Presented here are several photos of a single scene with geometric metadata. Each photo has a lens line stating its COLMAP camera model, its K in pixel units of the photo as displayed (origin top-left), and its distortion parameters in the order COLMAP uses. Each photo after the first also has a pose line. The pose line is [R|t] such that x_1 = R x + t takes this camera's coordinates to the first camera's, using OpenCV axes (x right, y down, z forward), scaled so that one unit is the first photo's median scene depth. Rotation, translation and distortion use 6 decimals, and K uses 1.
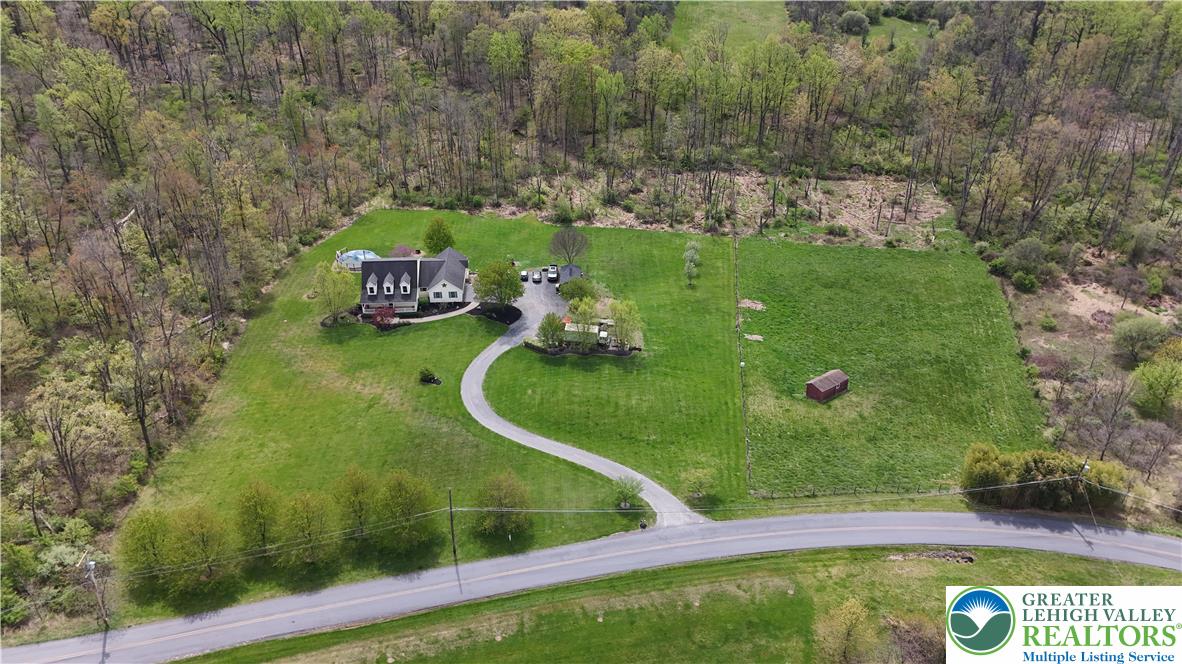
lens RADIAL K [[868.9, 0, 591.0], [0, 868.9, 332.0], [0, 0, 1]] dist [0.106502, -0.129684]
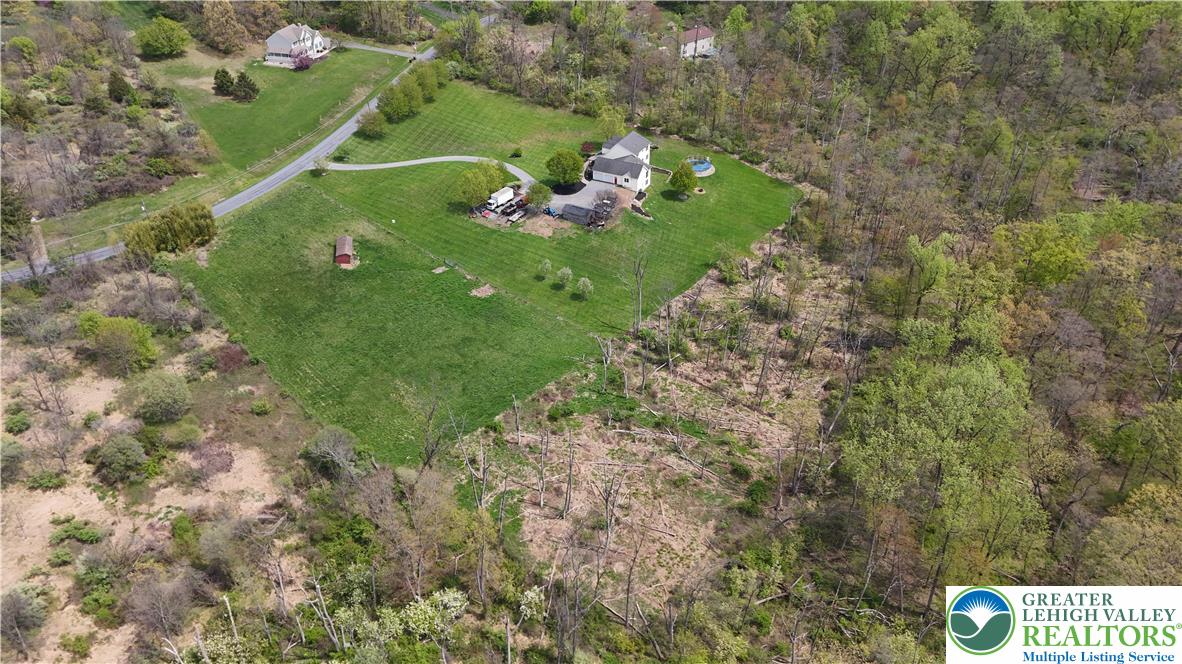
lens RADIAL K [[868.9, 0, 591.0], [0, 868.9, 332.0], [0, 0, 1]] dist [0.106502, -0.129684]
pose [[-0.502203, 0.480474, -0.718983, 0.934797], [-0.468300, 0.547854, 0.693218, -0.832067], [0.726971, 0.684836, -0.050128, 1.195220]]
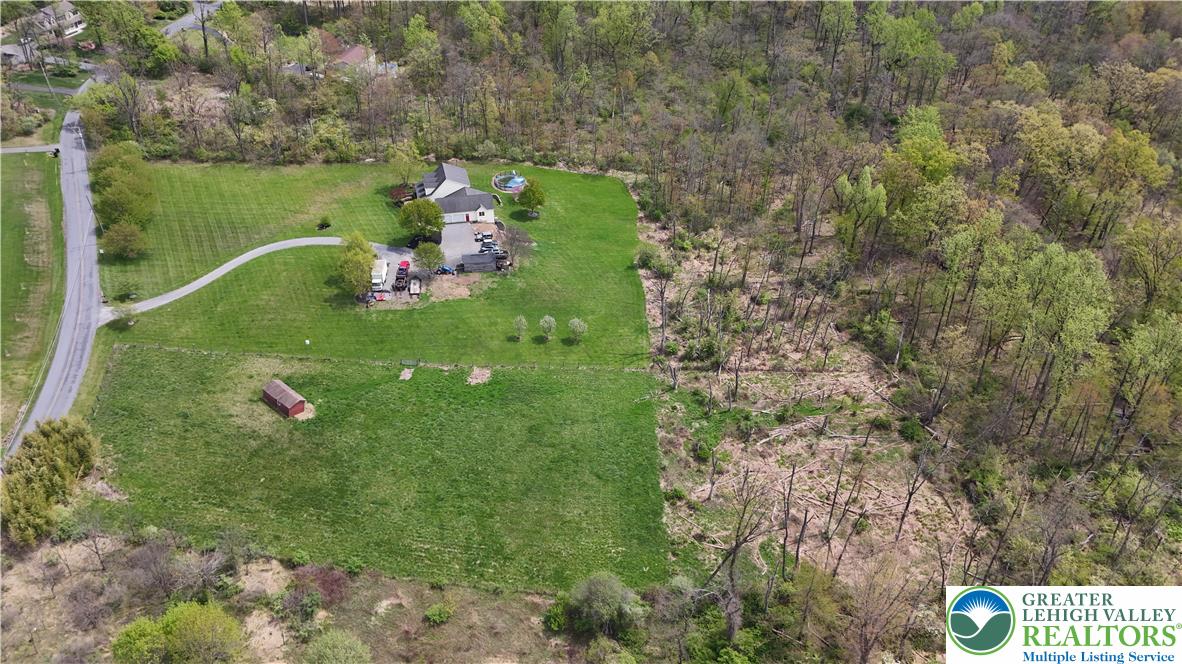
lens RADIAL K [[868.9, 0, 591.0], [0, 868.9, 332.0], [0, 0, 1]] dist [0.106502, -0.129684]
pose [[0.174942, 0.544779, -0.820129, 0.947805], [-0.538334, 0.750363, 0.383604, -0.490371], [0.824373, 0.374395, 0.424543, 0.690091]]
